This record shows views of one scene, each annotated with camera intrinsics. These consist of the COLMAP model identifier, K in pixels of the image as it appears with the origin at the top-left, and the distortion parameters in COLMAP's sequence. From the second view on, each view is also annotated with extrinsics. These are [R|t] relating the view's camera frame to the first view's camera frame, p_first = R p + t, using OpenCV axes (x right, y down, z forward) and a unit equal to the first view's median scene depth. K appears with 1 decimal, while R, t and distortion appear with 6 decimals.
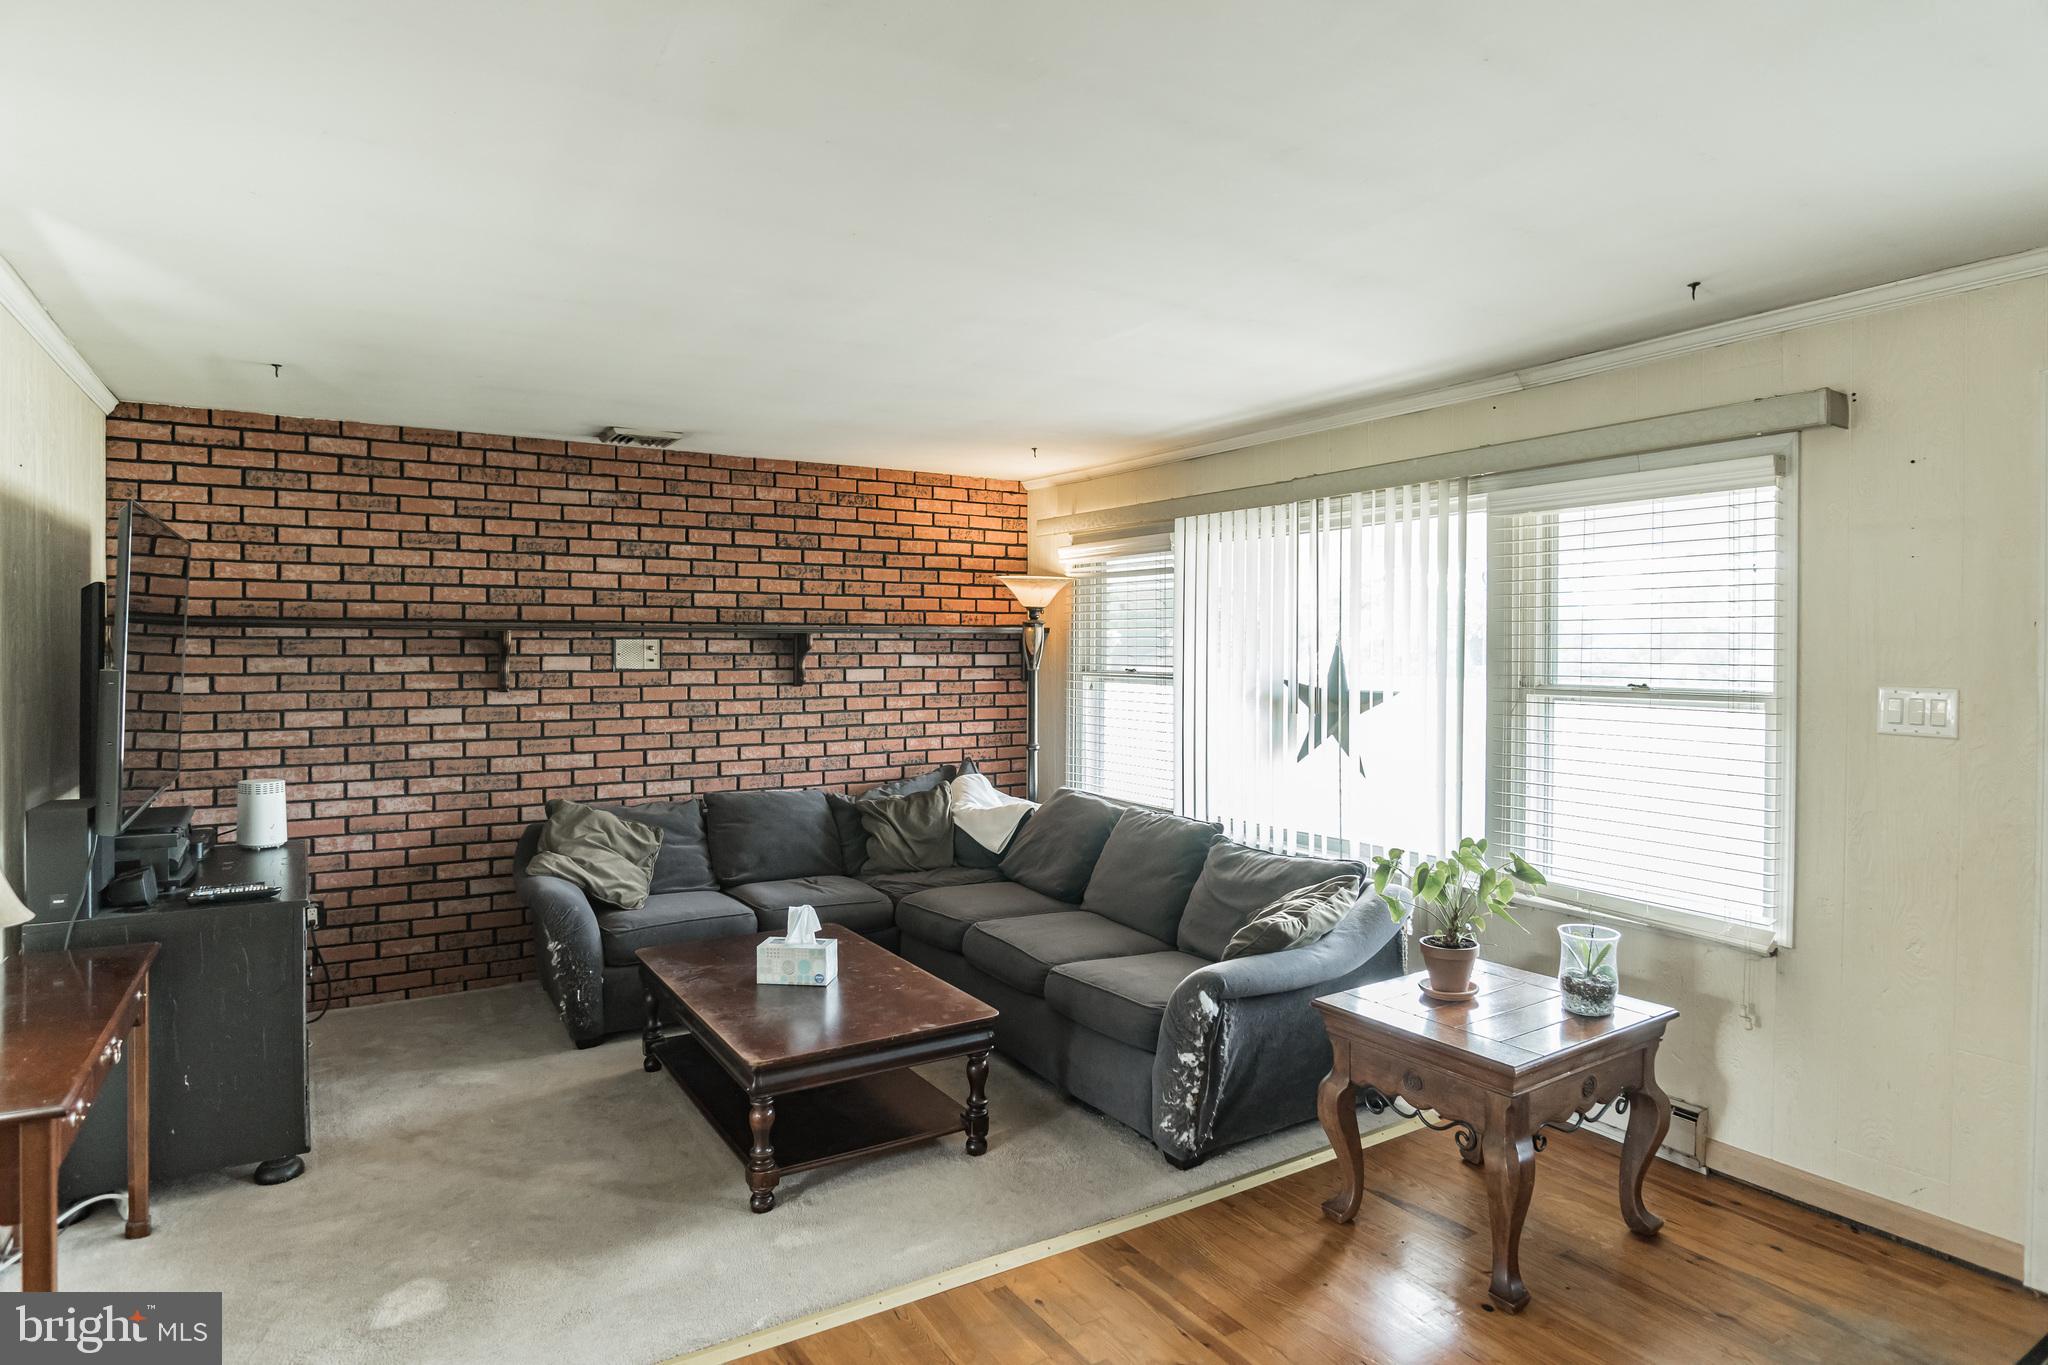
lens RADIAL K [[1102.4, 0, 1022.0], [0, 1102.4, 684.1], [0, 0, 1]] dist [-0.048462, 0.012851]
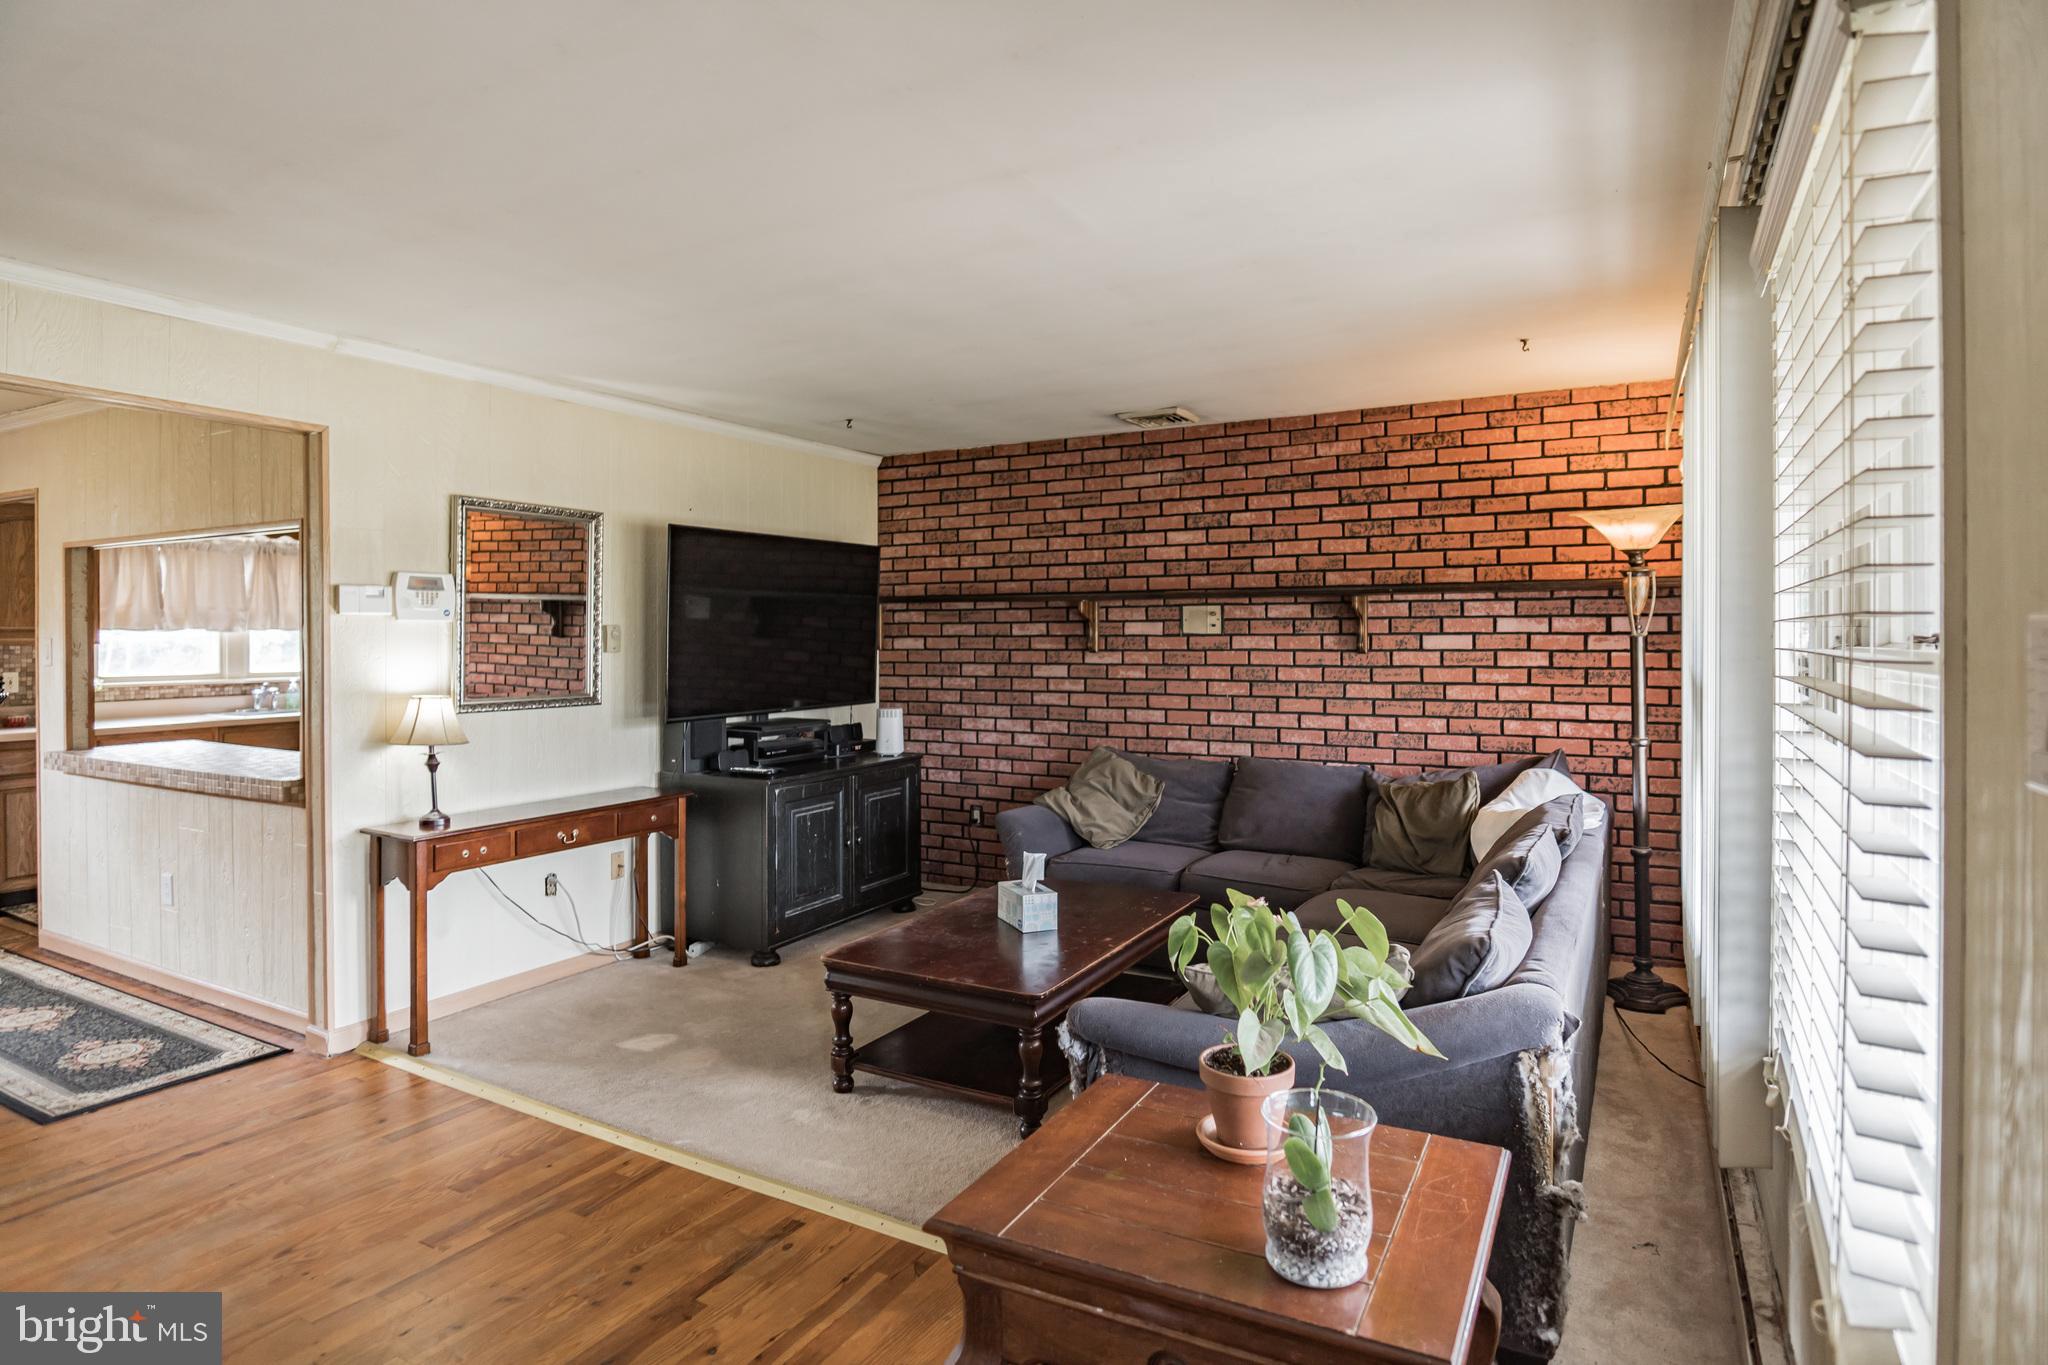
lens RADIAL K [[1102.4, 0, 1043.2], [0, 1102.4, 638.2], [0, 0, 1]] dist [-0.048462, 0.012851]
pose [[0.490696, 0.000861, -0.871331, 0.561641], [-0.022136, 0.999689, -0.011478, 0.006742], [0.871050, 0.024921, 0.490562, 0.388458]]
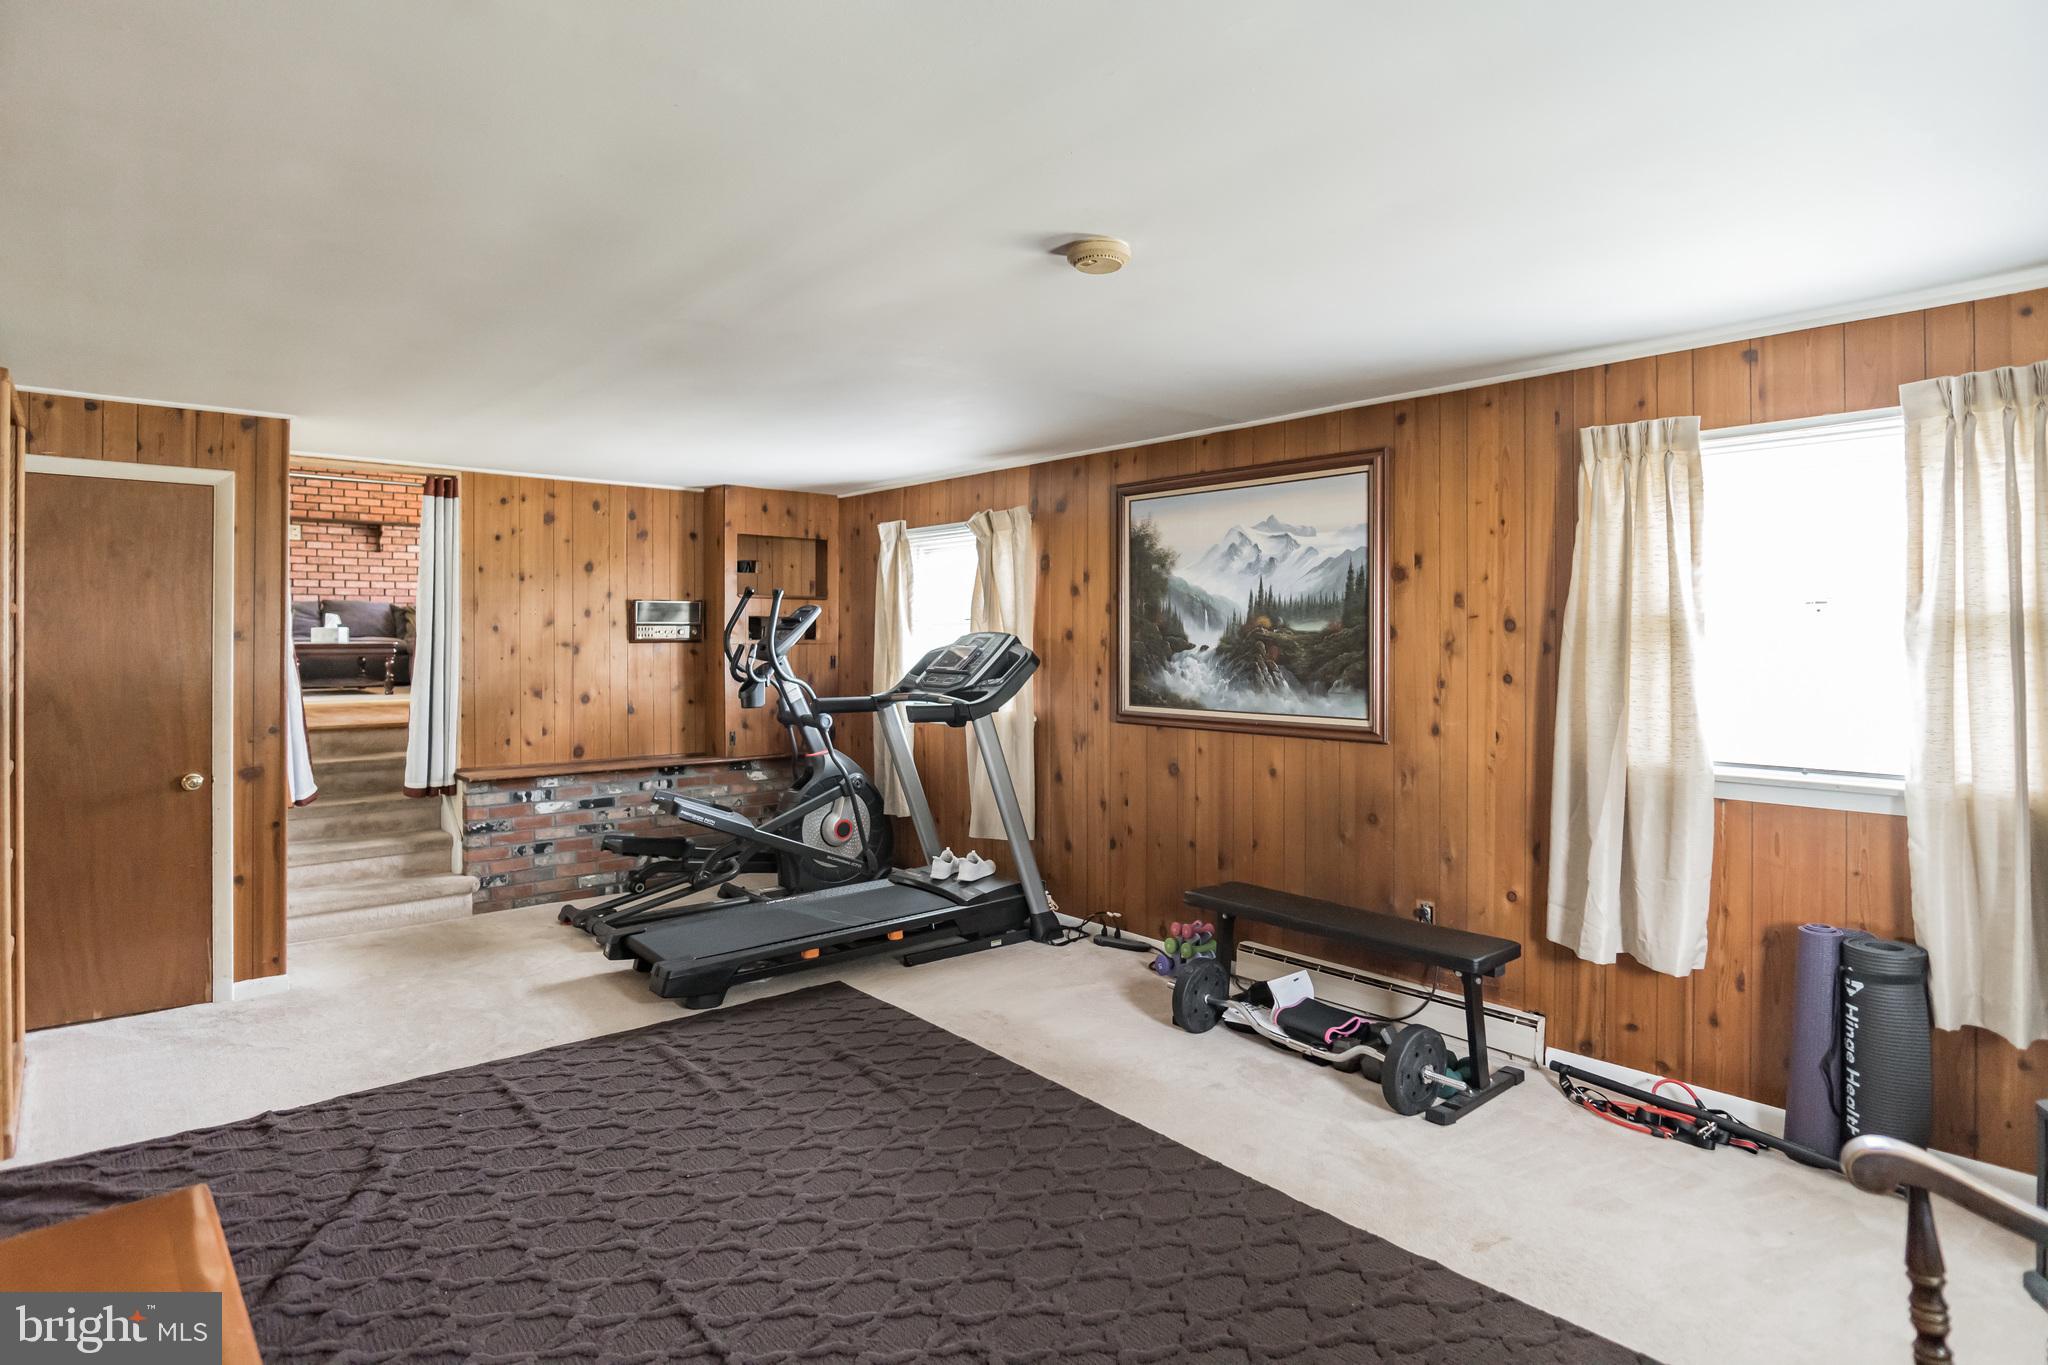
lens RADIAL K [[1102.4, 0, 1017.2], [0, 1102.4, 643.5], [0, 0, 1]] dist [-0.048462, 0.012851]
pose [[0.988606, -0.003000, 0.150497, 0.785891], [0.006168, 0.999769, -0.020592, 0.261567], [-0.150400, 0.021286, 0.988396, -1.364408]]
